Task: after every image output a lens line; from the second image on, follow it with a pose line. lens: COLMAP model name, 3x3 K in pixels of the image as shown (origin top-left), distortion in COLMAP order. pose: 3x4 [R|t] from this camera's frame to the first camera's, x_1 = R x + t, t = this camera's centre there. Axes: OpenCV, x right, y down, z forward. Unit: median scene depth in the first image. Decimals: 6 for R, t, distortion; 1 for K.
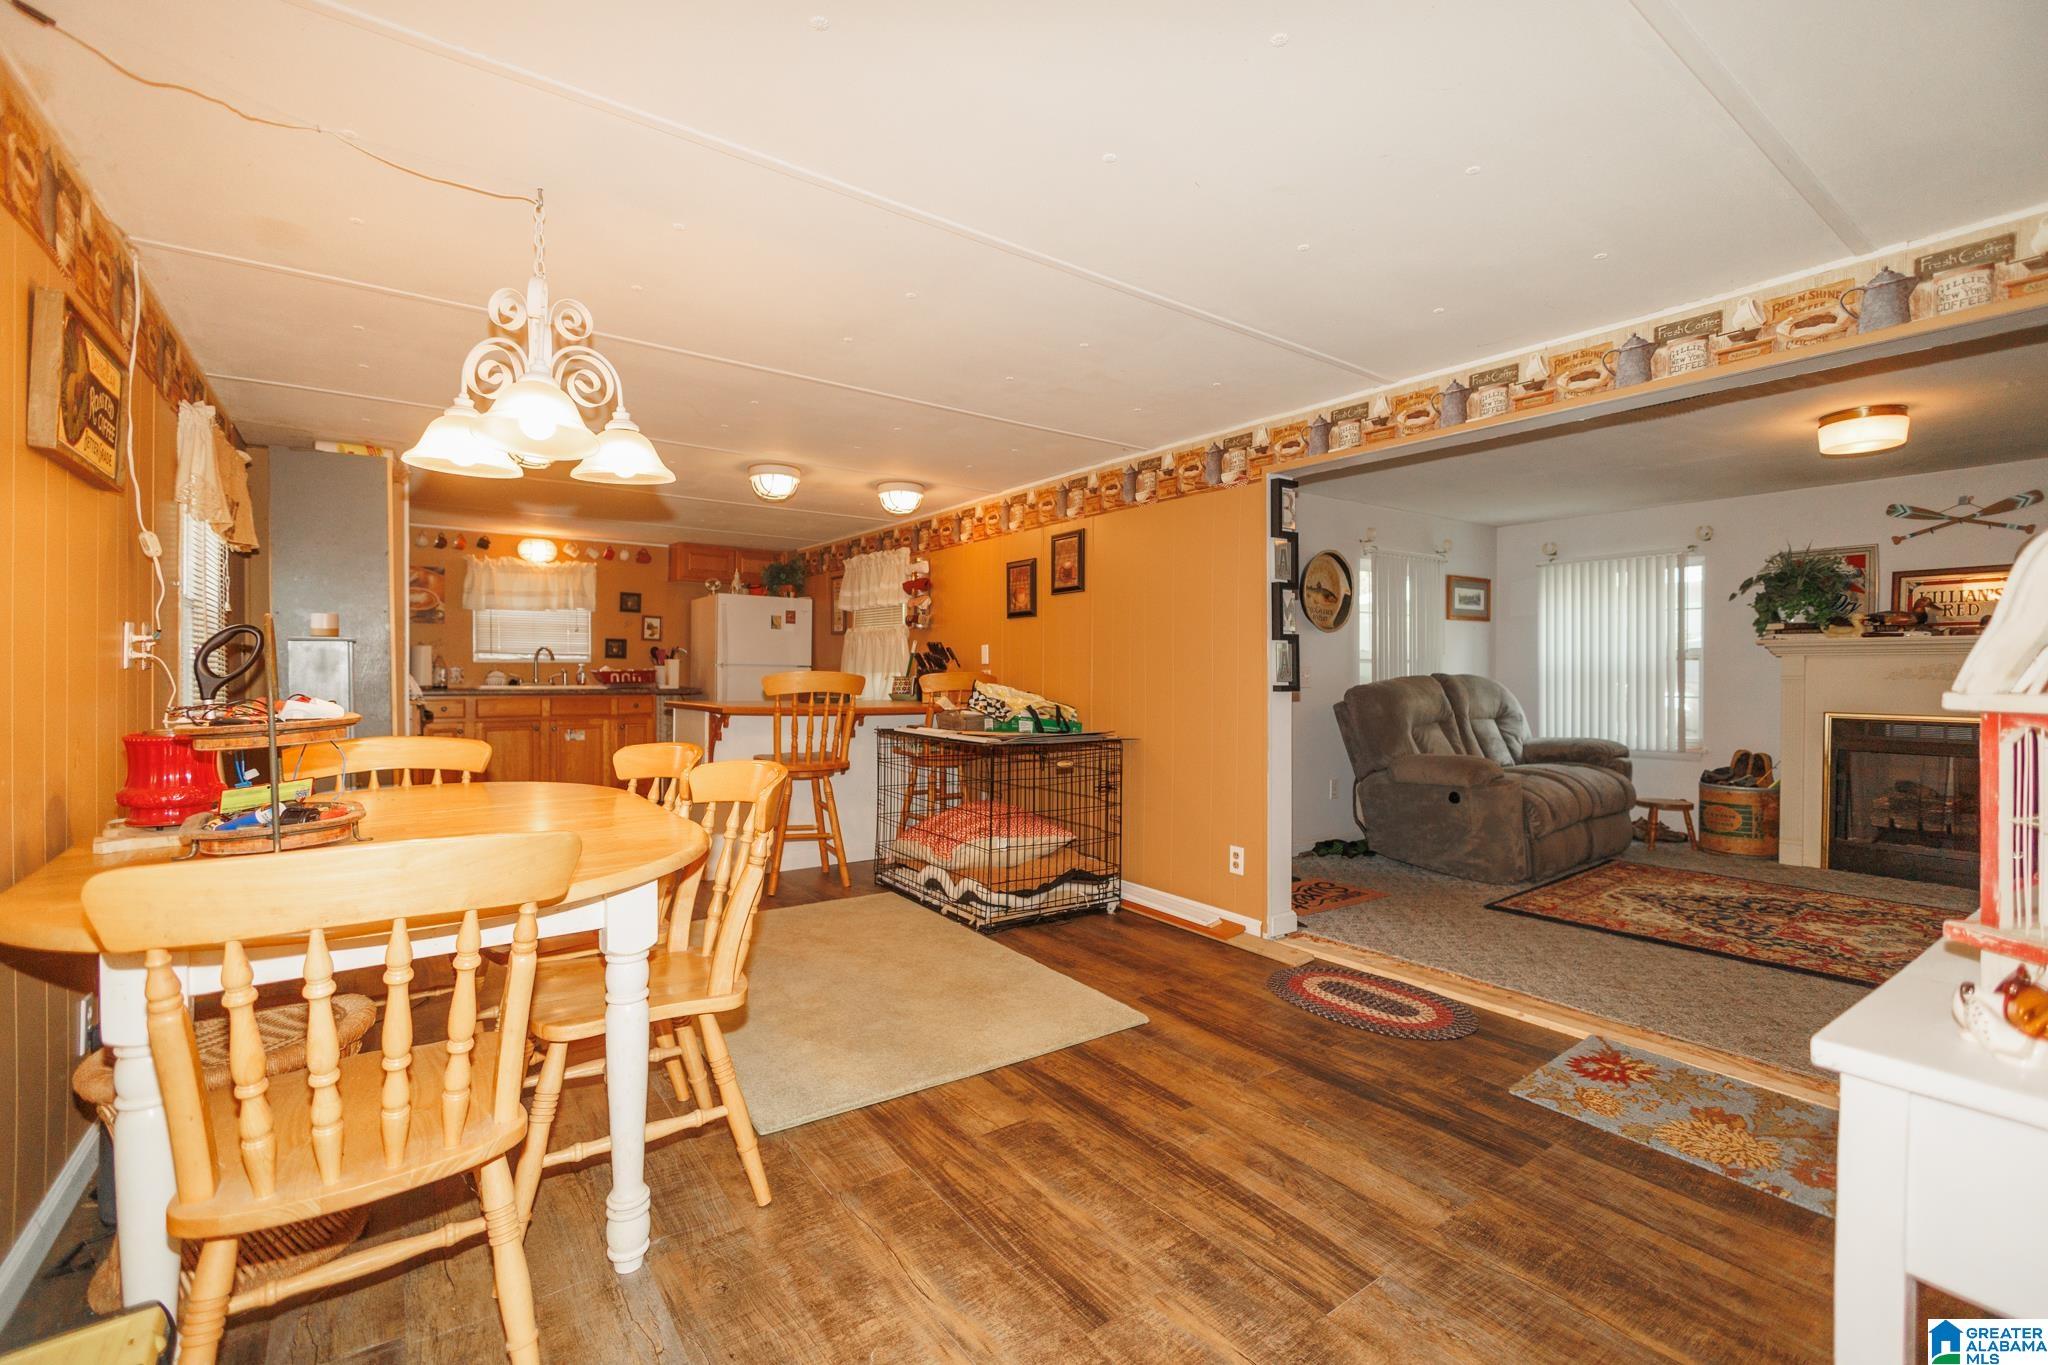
lens RADIAL K [[883.7, 0, 1028.9], [0, 883.7, 679.6], [0, 0, 1]] dist [-0.000146, -0.000056]
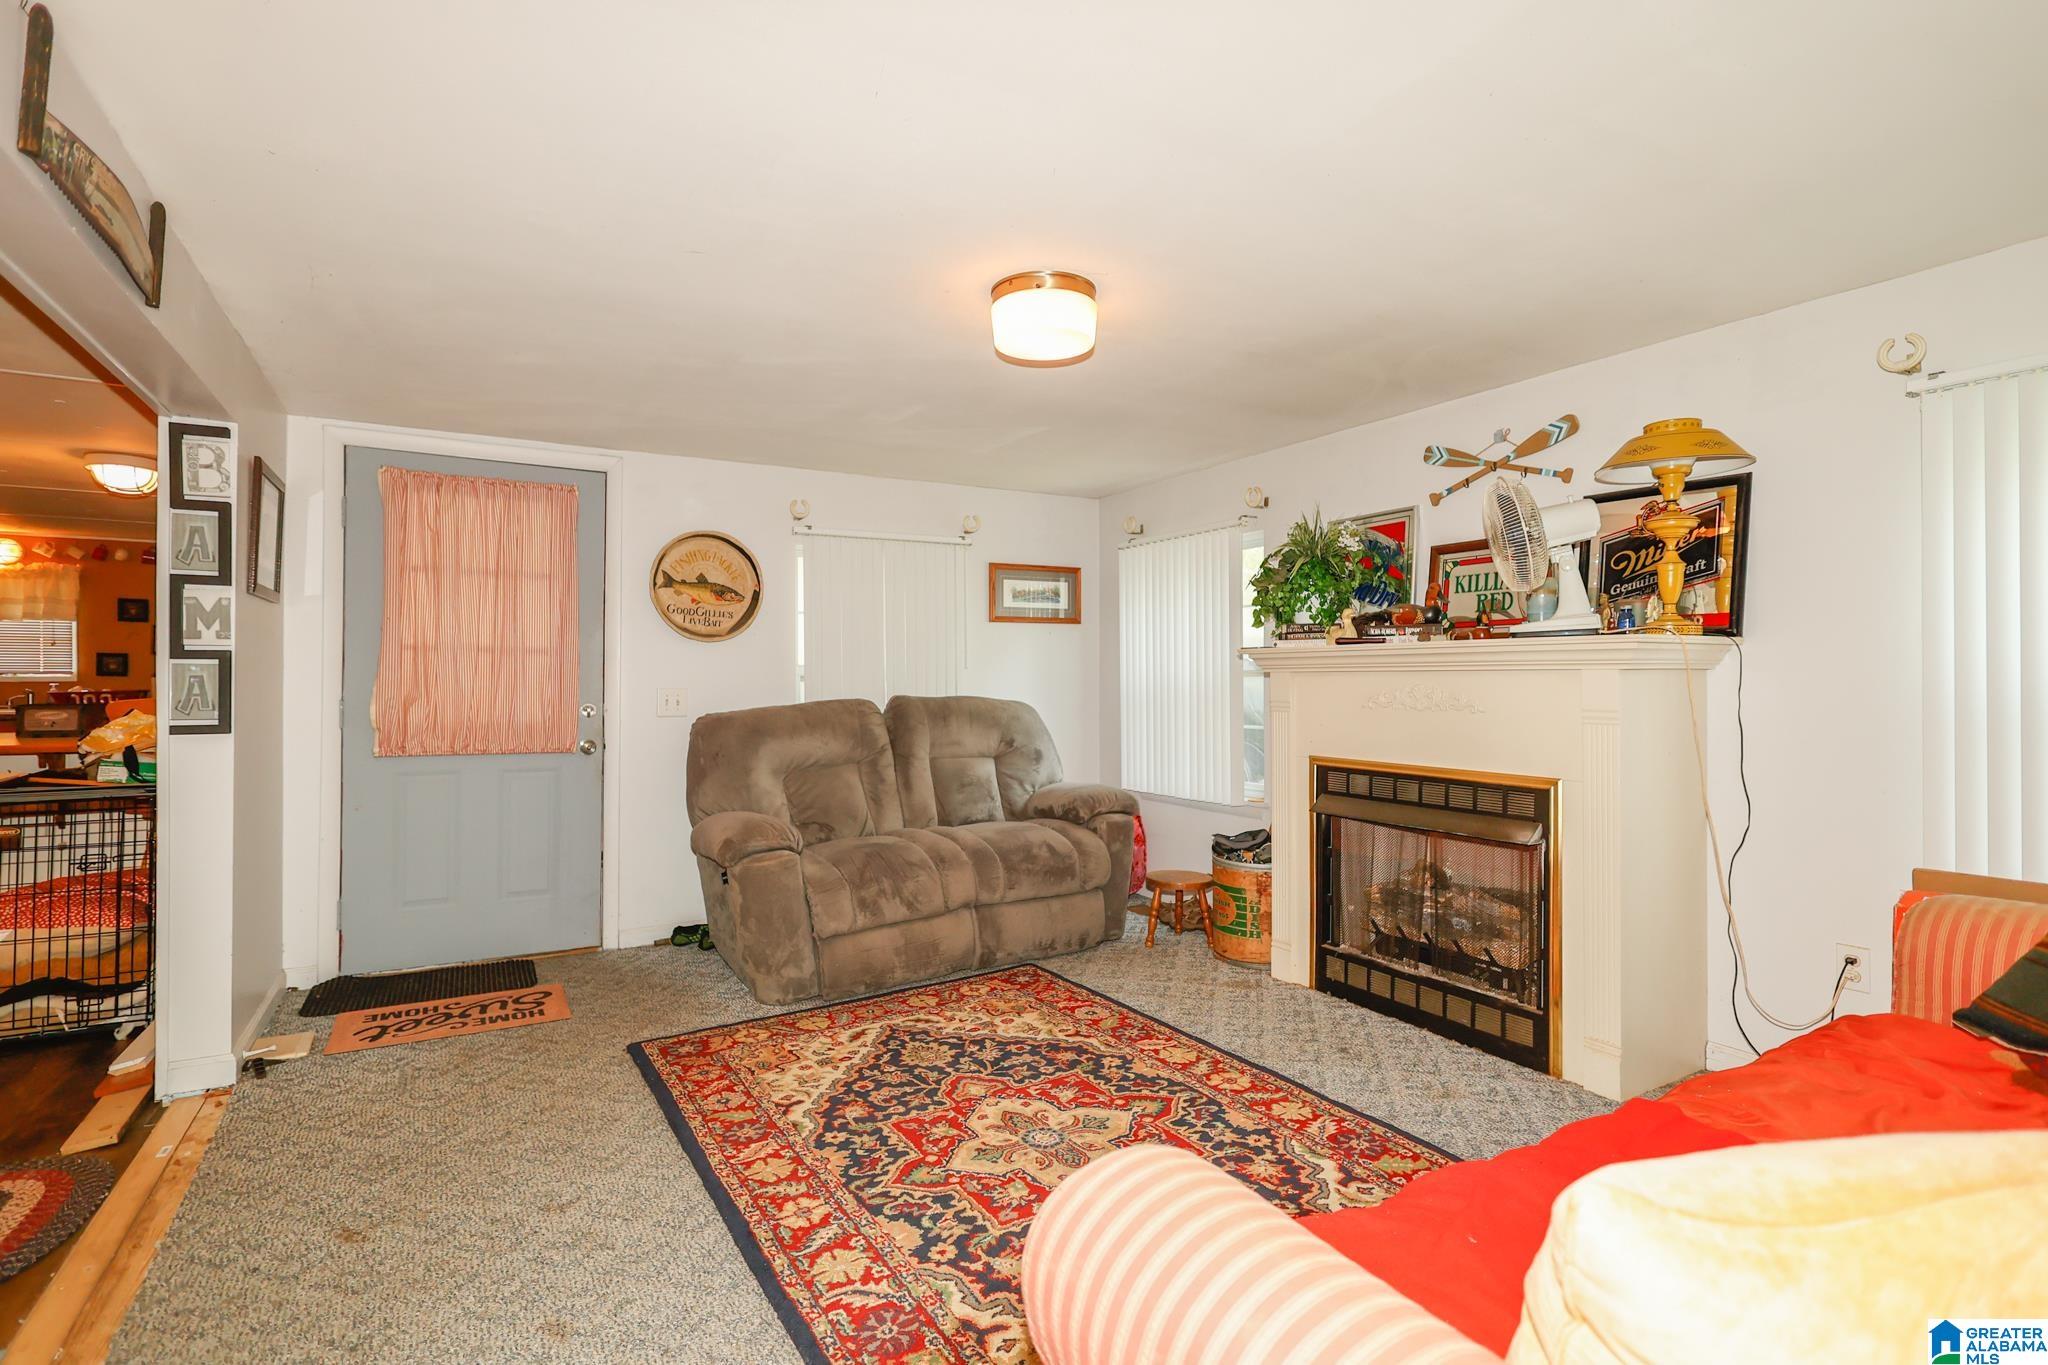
lens RADIAL K [[965.5, 0, 1024.0], [0, 965.5, 682.5], [0, 0, 1]] dist [-0.001760, -0.000066]
pose [[0.995319, -0.003053, -0.096596, 0.733752], [0.002528, 0.999981, -0.005558, -0.015154], [0.096611, 0.005288, 0.995308, 0.237973]]
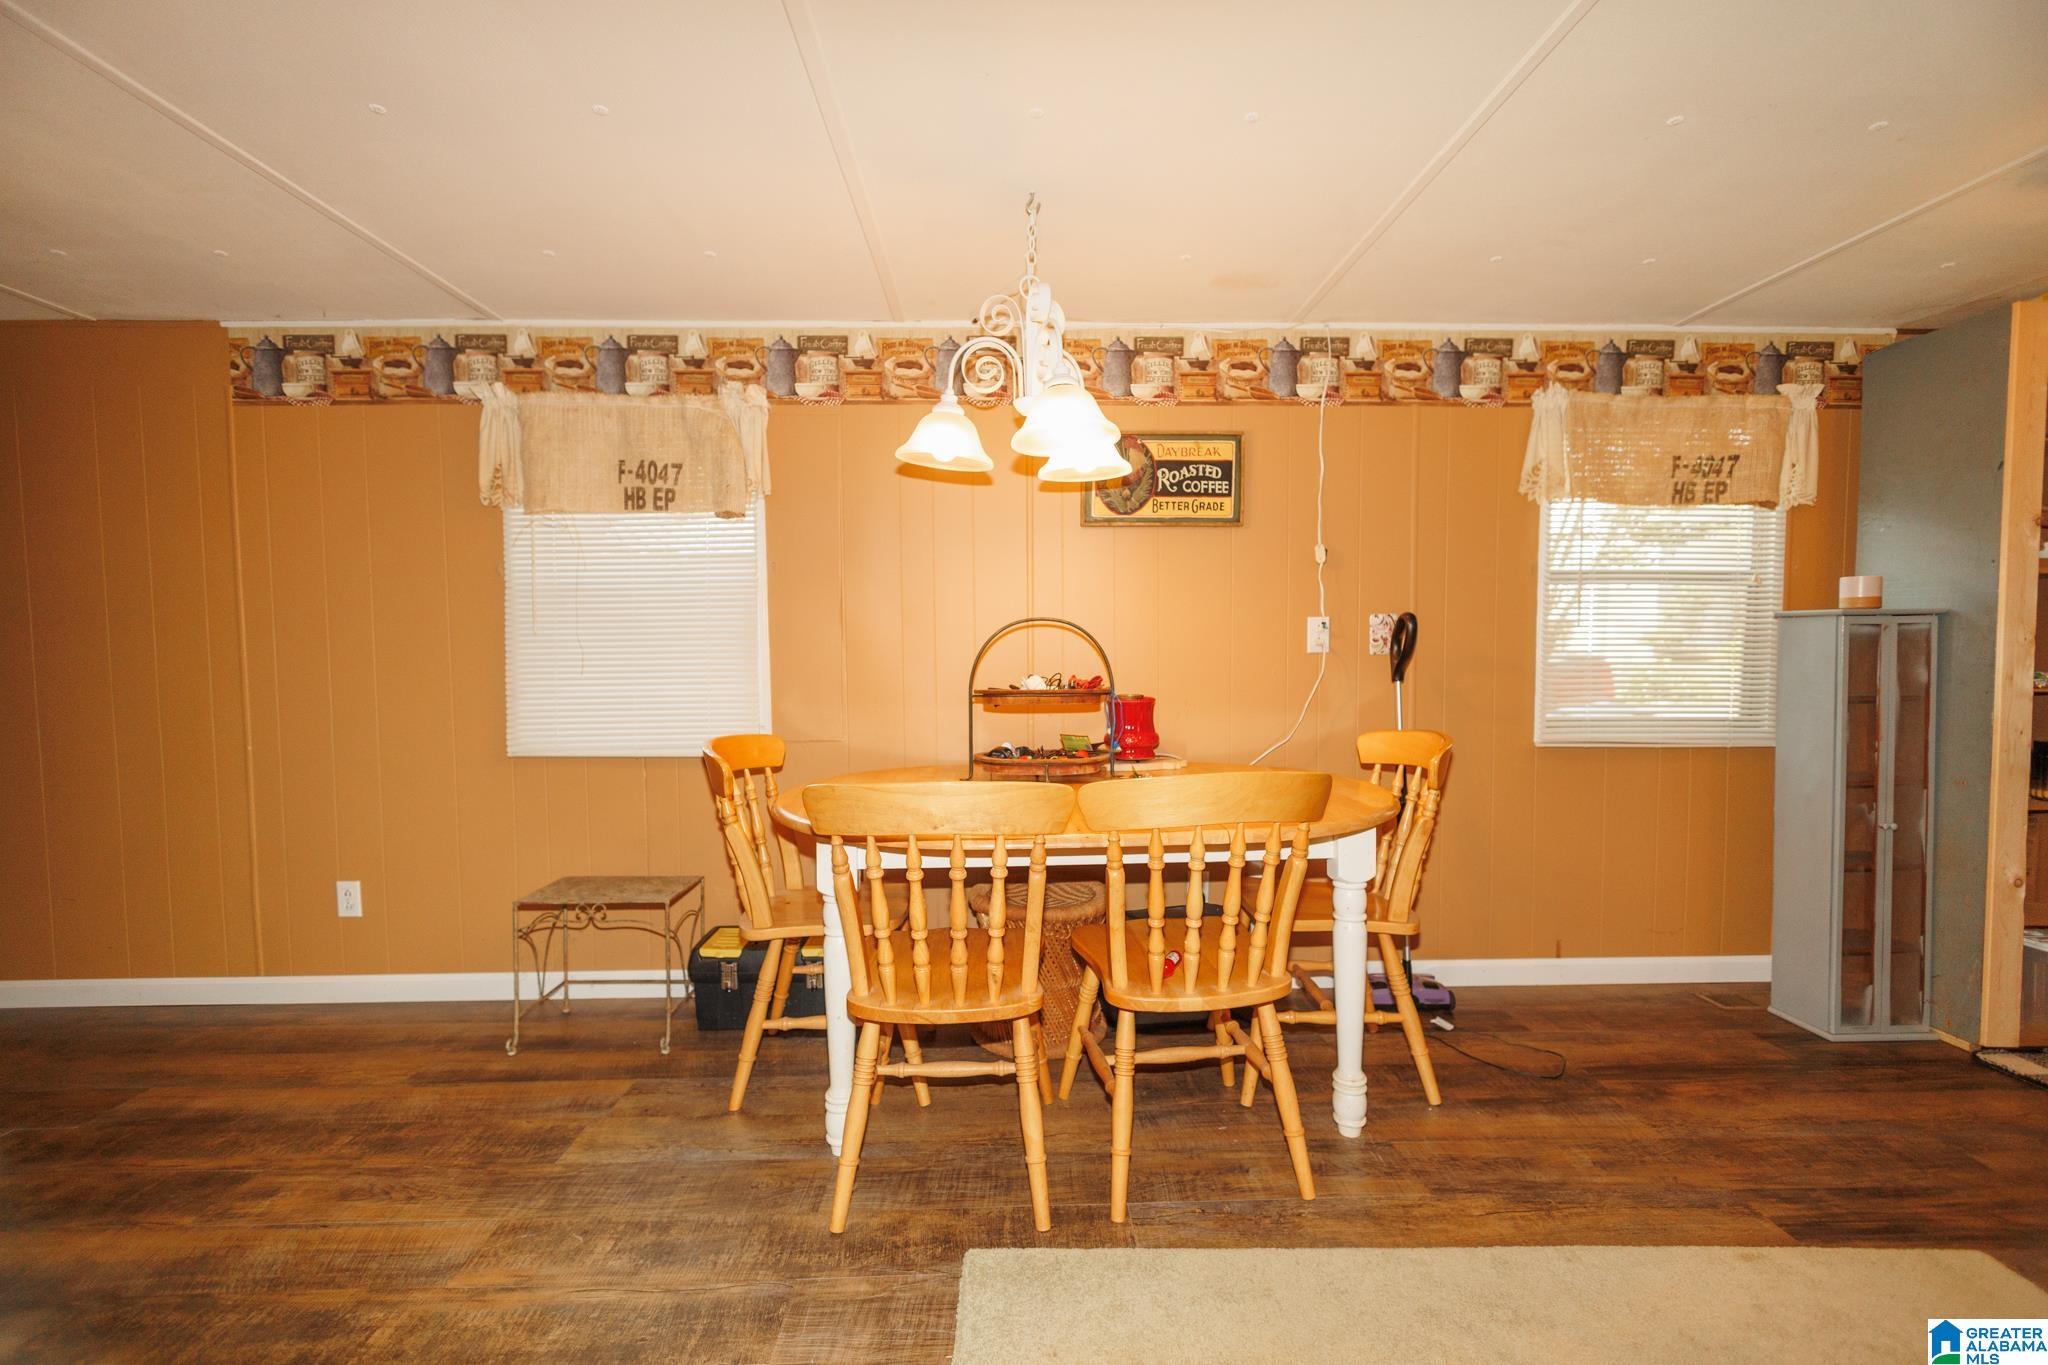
lens RADIAL K [[889.8, 0, 1028.9], [0, 889.8, 681.7], [0, 0, 1]] dist [-0.002774, 0.000062]
pose [[-0.573896, 0.033308, -0.818251, 0.126166], [-0.009470, 0.998836, 0.047301, -0.012745], [0.818873, 0.034895, -0.572912, 0.629206]]
